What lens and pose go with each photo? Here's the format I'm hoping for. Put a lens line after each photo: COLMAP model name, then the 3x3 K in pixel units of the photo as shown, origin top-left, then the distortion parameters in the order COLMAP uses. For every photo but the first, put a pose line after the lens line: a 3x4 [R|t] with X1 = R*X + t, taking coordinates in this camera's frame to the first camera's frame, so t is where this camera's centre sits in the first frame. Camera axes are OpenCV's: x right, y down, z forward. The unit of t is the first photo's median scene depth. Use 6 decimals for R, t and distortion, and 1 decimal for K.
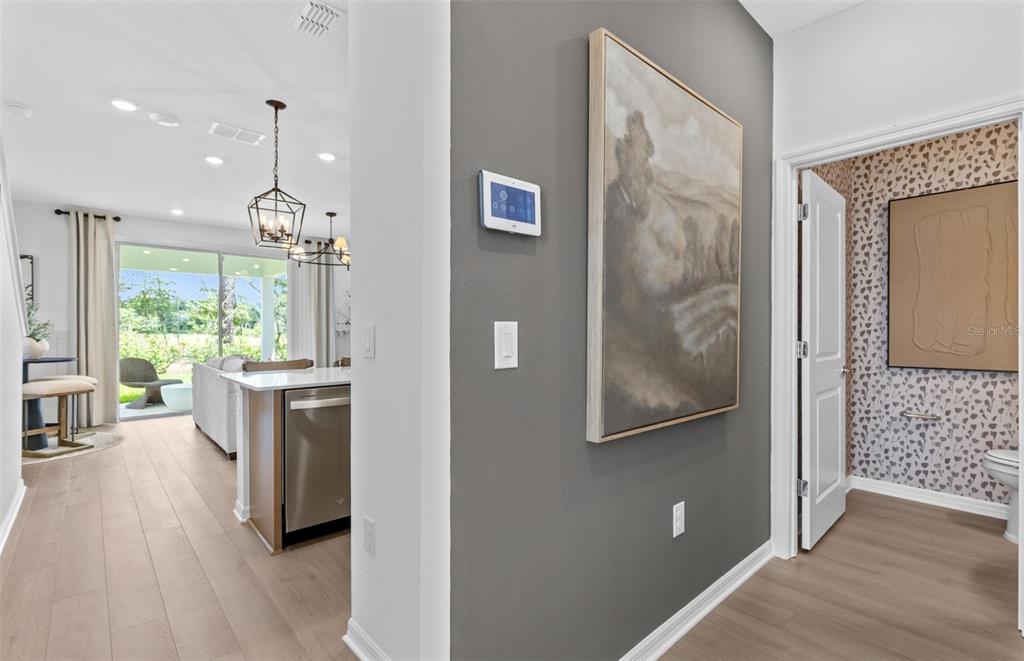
lens RADIAL K [[464.3, 0, 512.0], [0, 464.3, 330.5], [0, 0, 1]] dist [0.017085, 0.000044]
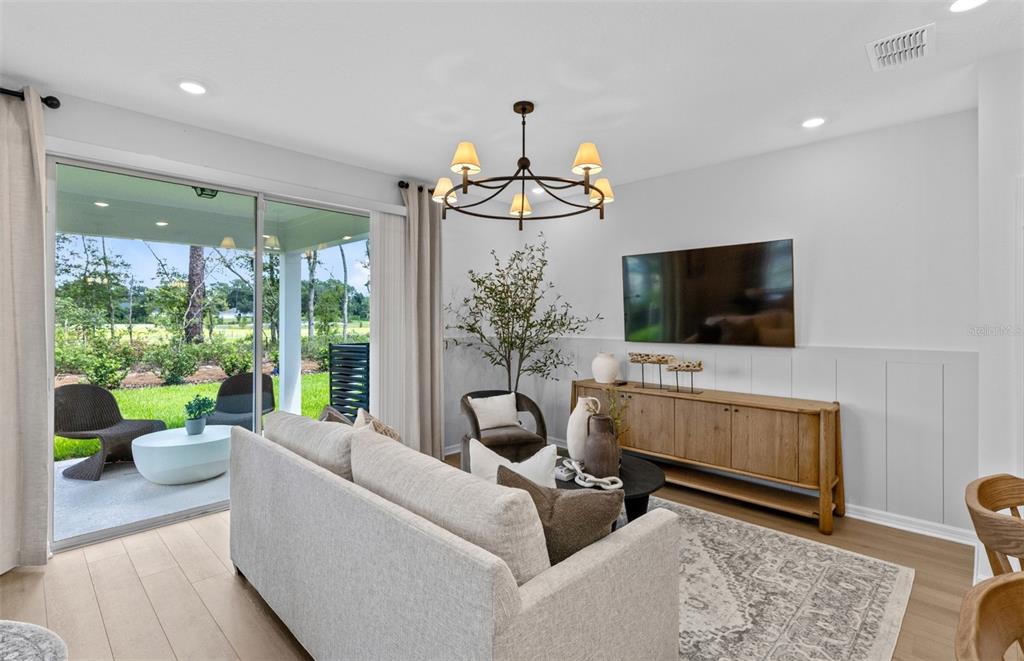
lens RADIAL K [[485.8, 0, 512.0], [0, 485.8, 330.5], [0, 0, 1]] dist [0.002184, 0.000122]
pose [[0.997988, 0.012048, 0.062249, -0.331041], [-0.012664, 0.999875, 0.009515, -0.021325], [-0.062127, -0.010284, 0.998015, 0.392790]]
